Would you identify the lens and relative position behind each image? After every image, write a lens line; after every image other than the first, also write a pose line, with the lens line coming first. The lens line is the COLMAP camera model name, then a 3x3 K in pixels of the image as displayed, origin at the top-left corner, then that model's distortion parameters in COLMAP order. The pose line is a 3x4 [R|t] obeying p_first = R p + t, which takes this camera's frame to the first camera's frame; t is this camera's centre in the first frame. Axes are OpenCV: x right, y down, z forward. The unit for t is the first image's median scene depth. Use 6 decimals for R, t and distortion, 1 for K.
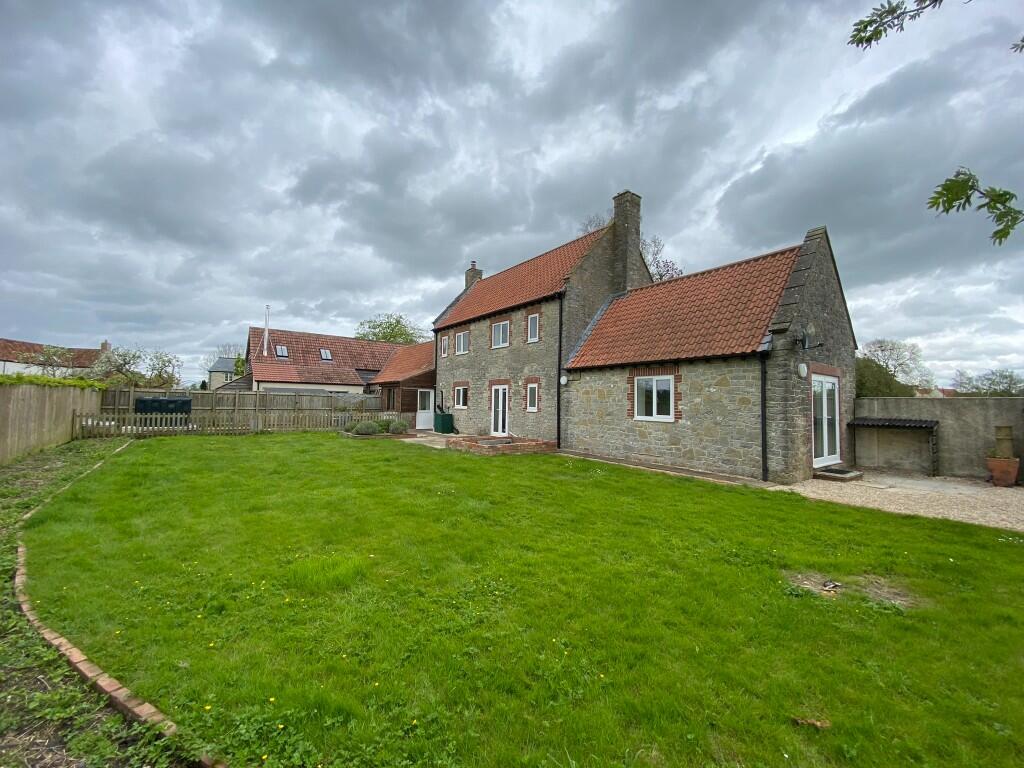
lens RADIAL K [[408.6, 0, 512.1], [0, 408.6, 384.9], [0, 0, 1]] dist [0.000745, 0.000059]
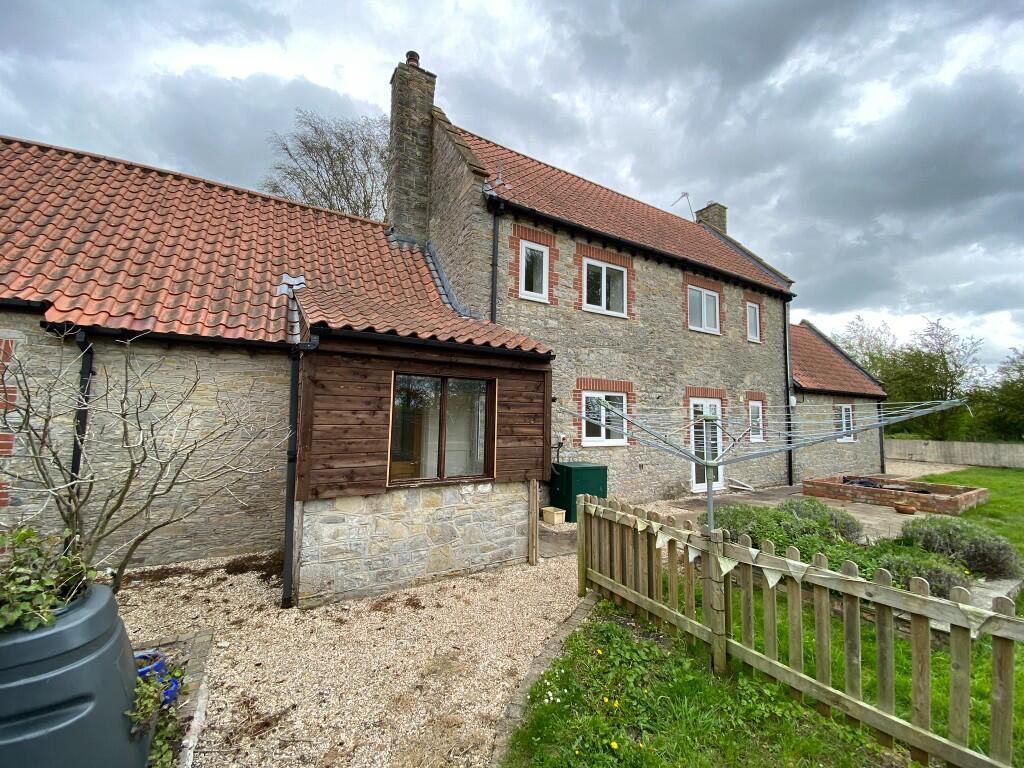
lens RADIAL K [[408.6, 0, 511.5], [0, 408.6, 382.0], [0, 0, 1]] dist [0.000745, 0.000059]
pose [[0.128307, 0.070276, 0.989241, -0.629101], [-0.060527, 0.996182, -0.062918, 0.029893], [-0.989886, -0.051803, 0.132071, 1.199448]]
